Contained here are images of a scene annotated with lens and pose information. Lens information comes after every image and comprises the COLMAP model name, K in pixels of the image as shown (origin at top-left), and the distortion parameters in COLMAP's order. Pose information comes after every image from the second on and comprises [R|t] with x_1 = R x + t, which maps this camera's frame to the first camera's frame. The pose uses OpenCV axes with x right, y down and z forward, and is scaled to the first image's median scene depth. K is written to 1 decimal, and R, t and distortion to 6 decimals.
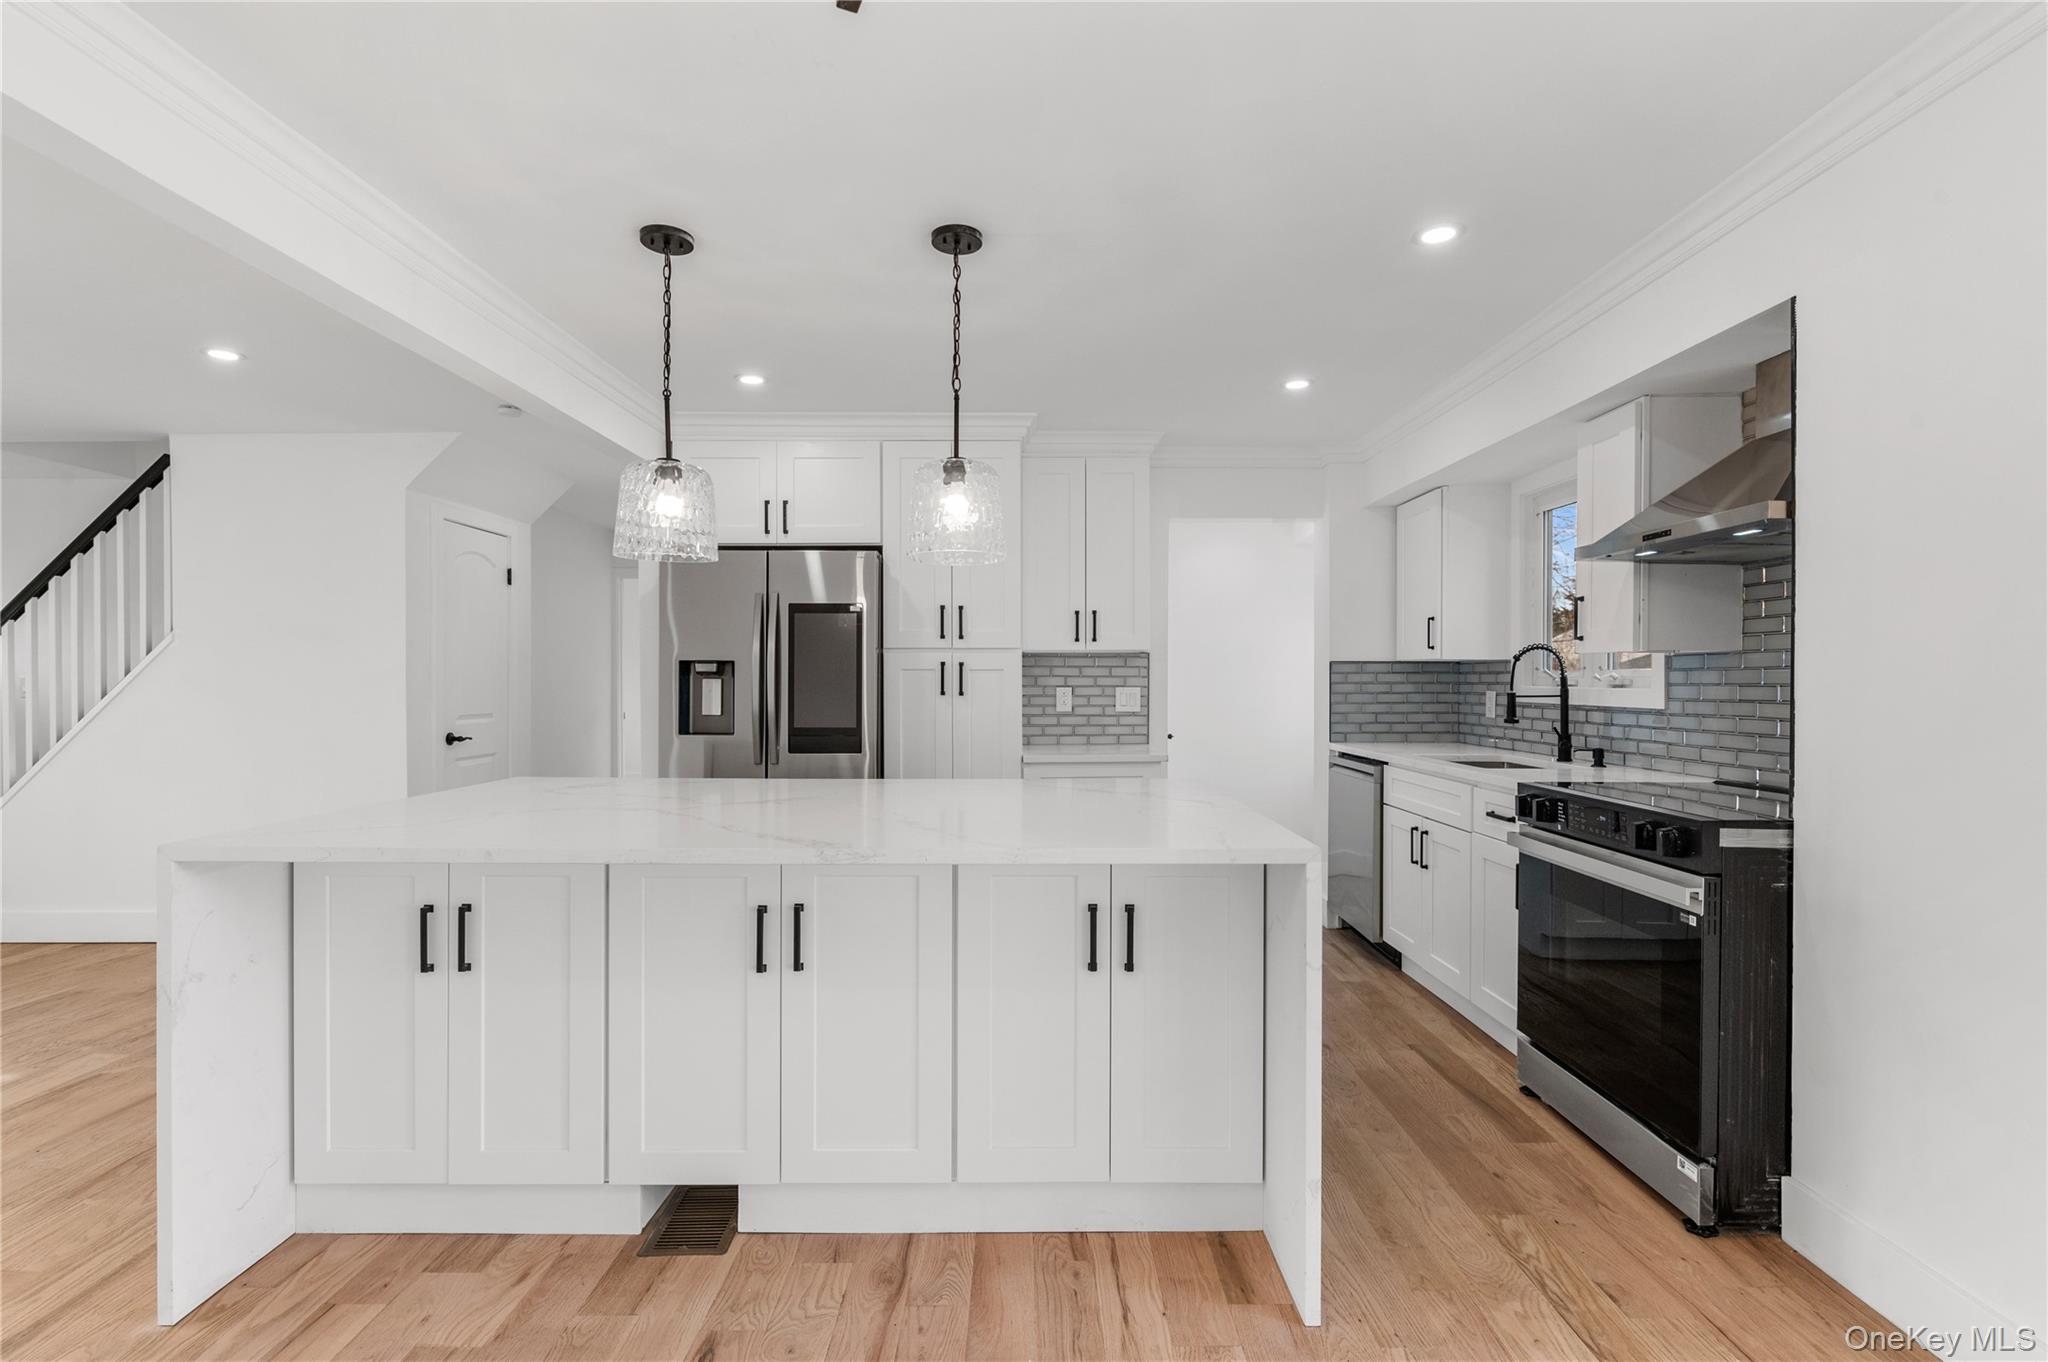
lens RADIAL K [[935.9, 0, 1028.9], [0, 935.9, 676.8], [0, 0, 1]] dist [-0.001463, -0.000716]
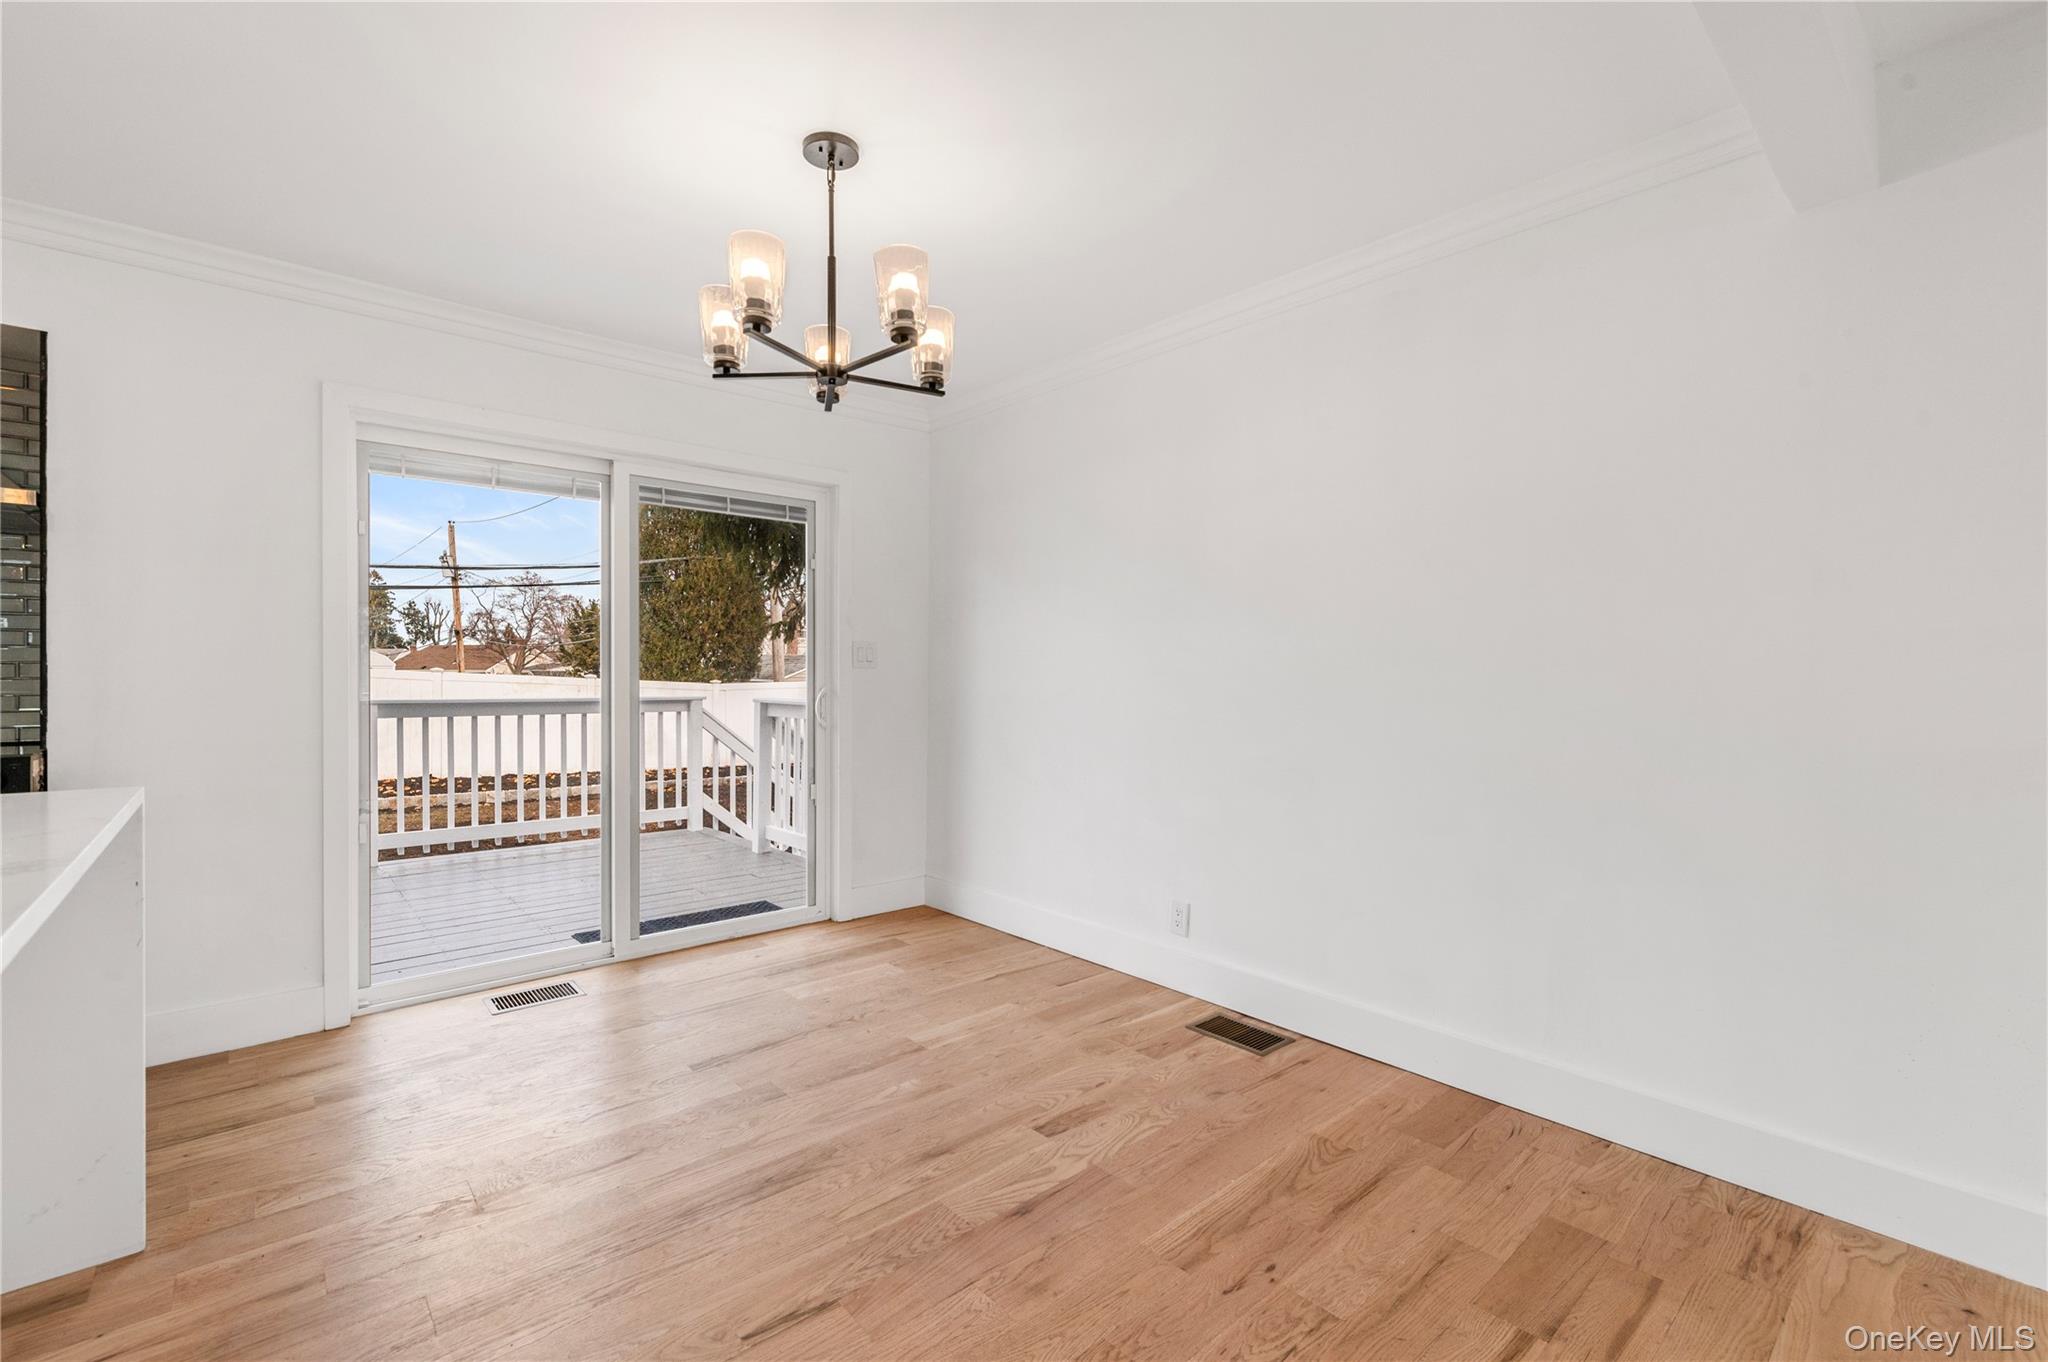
lens RADIAL K [[885.0, 0, 1033.0], [0, 885.0, 681.0], [0, 0, 1]] dist [0.002262, 0.000148]
pose [[-0.656404, -0.005715, 0.754388, -0.572860], [-0.005775, 0.999980, 0.002550, 0.030058], [-0.754388, -0.002683, -0.656424, 0.476035]]
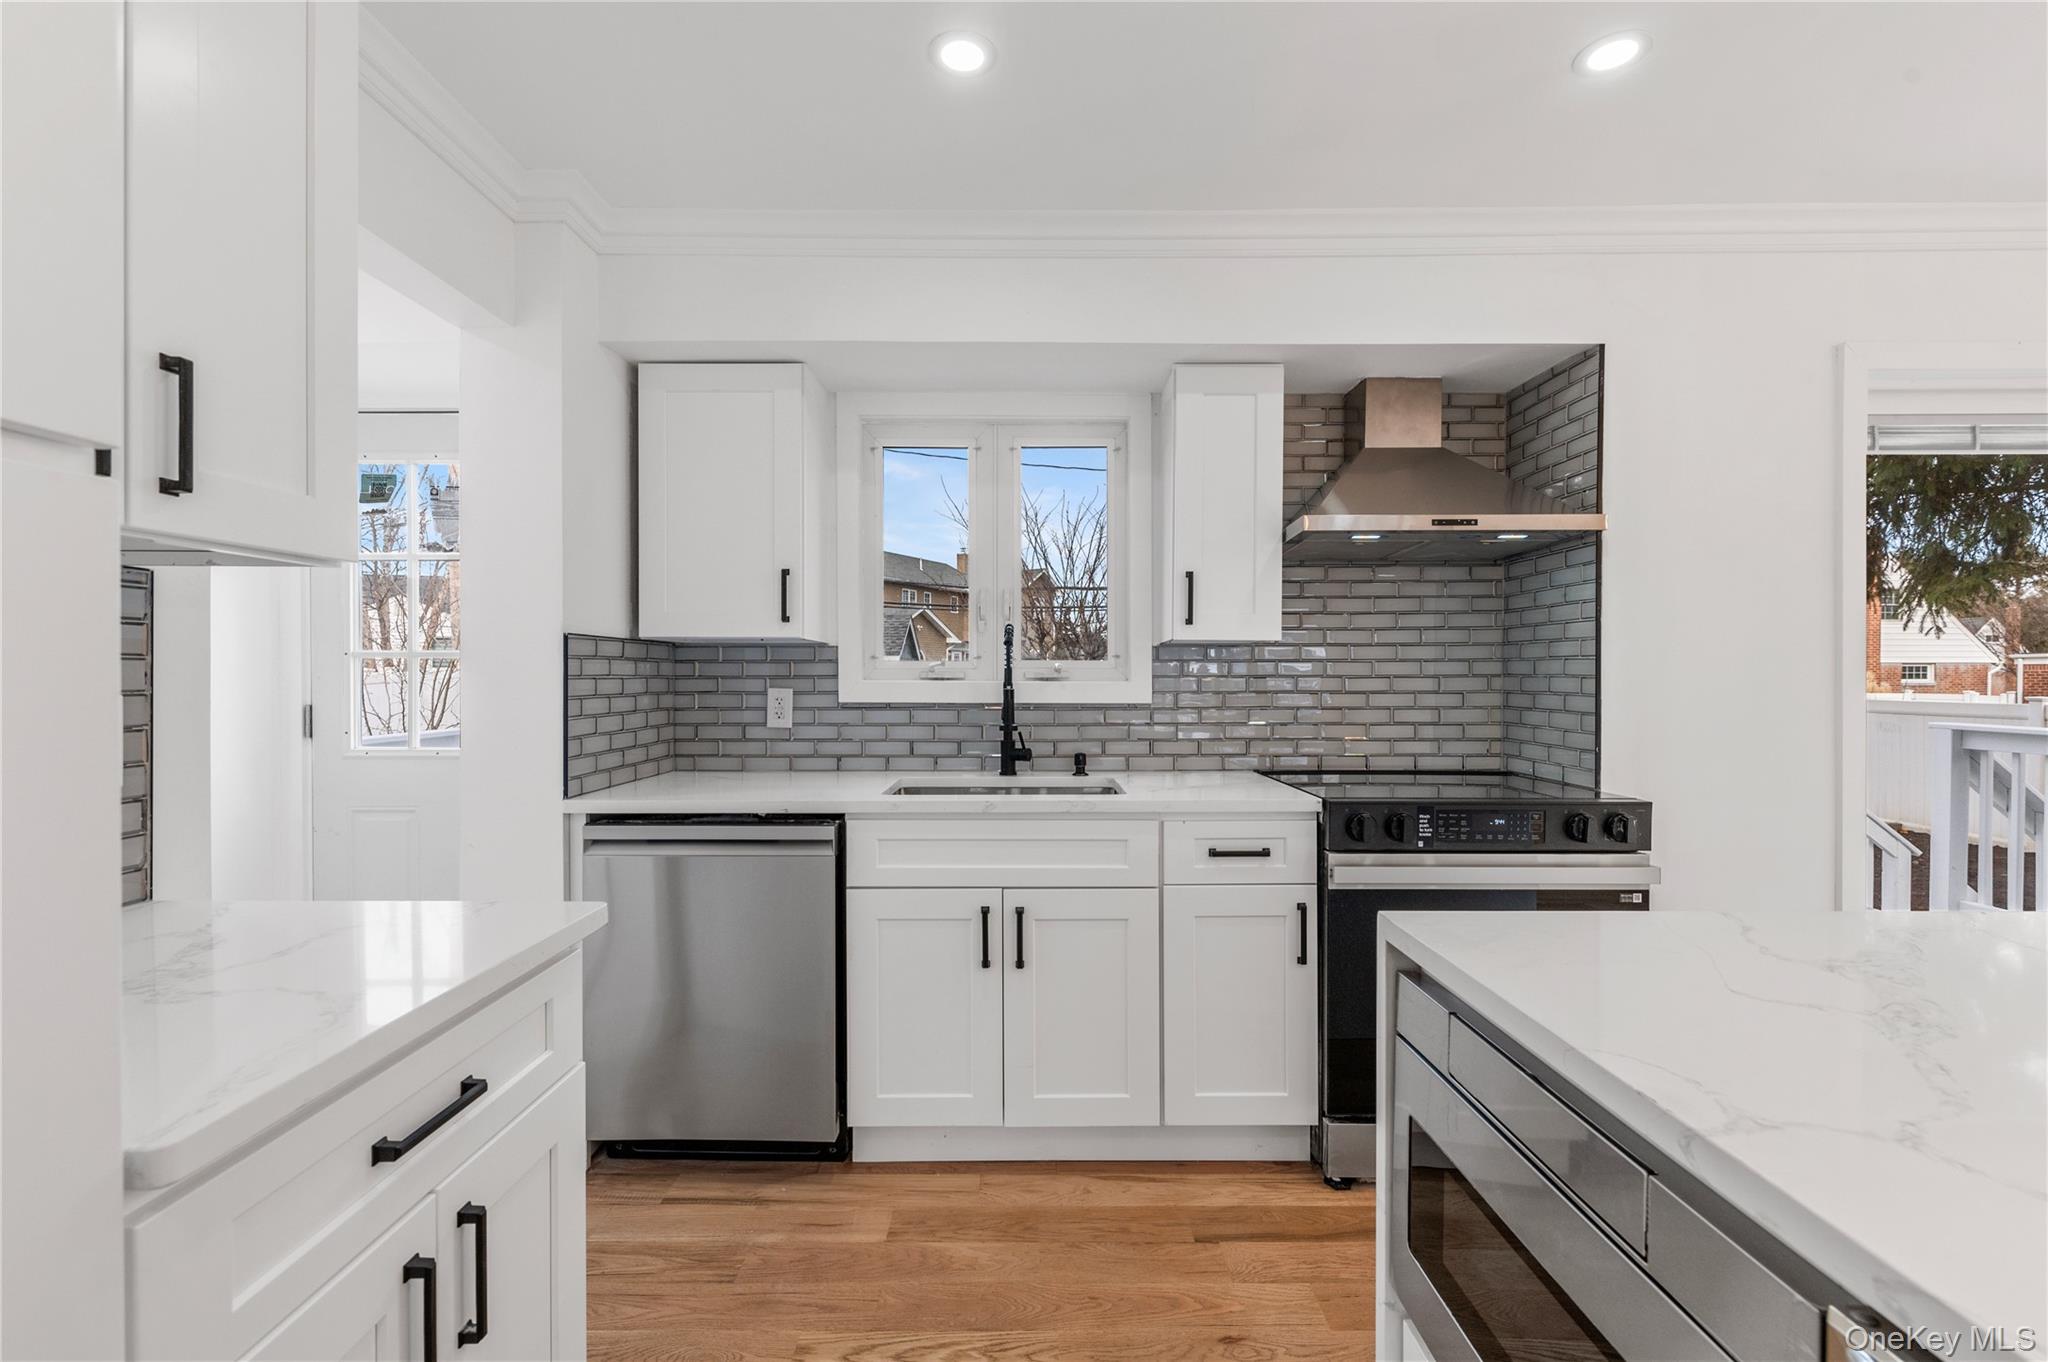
lens RADIAL K [[885.0, 0, 1028.7], [0, 885.0, 680.7], [0, 0, 1]] dist [0.002262, 0.000148]
pose [[0.014418, -0.004958, 0.999884, -0.185578], [-0.003181, 0.999982, 0.005004, 0.007349], [-0.999891, -0.003253, 0.014402, 1.033161]]
